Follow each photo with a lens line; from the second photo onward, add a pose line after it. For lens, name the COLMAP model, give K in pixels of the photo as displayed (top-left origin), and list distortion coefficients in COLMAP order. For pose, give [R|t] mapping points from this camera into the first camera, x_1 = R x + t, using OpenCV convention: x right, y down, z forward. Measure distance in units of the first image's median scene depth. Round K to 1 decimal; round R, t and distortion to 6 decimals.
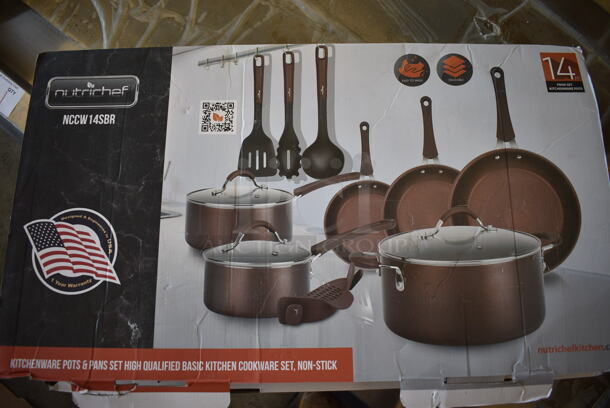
lens RADIAL K [[510.6, 0, 305.0], [0, 510.6, 204.0], [0, 0, 1]] dist [-0.090213, 0.004100]
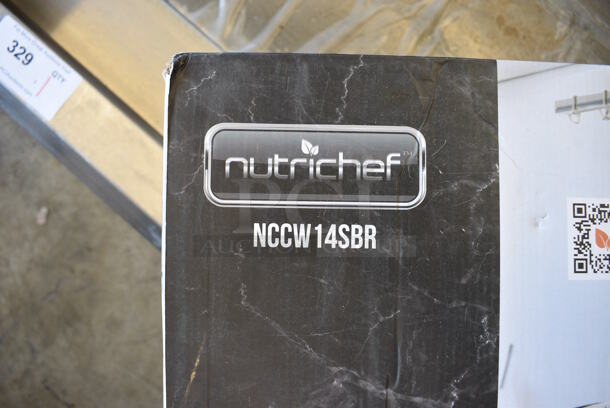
lens RADIAL K [[510.6, 0, 305.0], [0, 510.6, 204.0], [0, 0, 1]] dist [-0.090213, 0.004100]
pose [[0.999539, 0.019058, 0.023655, -0.449050], [-0.023486, 0.978713, 0.203884, -0.283976], [-0.019266, -0.204346, 0.978709, 0.573959]]
